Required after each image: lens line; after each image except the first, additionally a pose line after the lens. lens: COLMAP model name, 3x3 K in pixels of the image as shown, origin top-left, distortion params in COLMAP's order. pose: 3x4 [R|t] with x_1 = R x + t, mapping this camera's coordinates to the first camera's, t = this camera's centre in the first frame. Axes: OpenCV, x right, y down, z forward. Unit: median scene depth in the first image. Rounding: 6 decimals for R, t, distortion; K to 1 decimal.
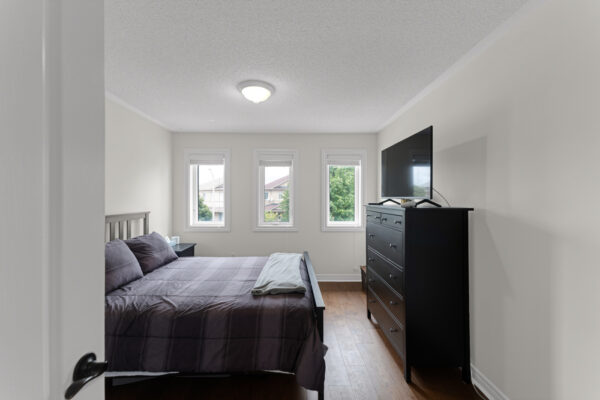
lens RADIAL K [[241.5, 0, 296.7], [0, 241.5, 200.1], [0, 0, 1]] dist [0.015372, 0.000022]
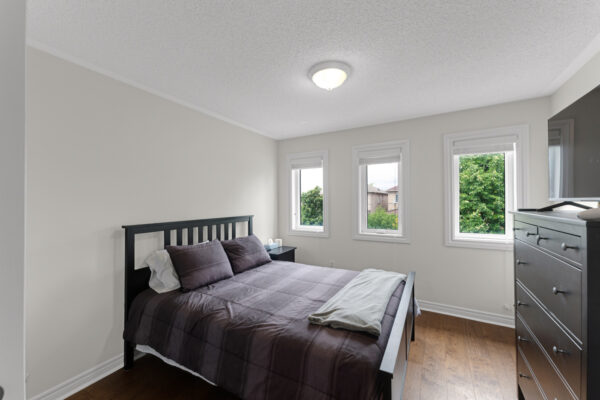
lens RADIAL K [[241.5, 0, 297.4], [0, 241.5, 200.2], [0, 0, 1]] dist [0.015372, 0.000022]
pose [[0.860675, -0.013474, -0.508976, 0.143504], [0.008288, 0.999888, -0.012455, -0.005781], [0.509086, 0.006502, 0.860691, 0.196669]]
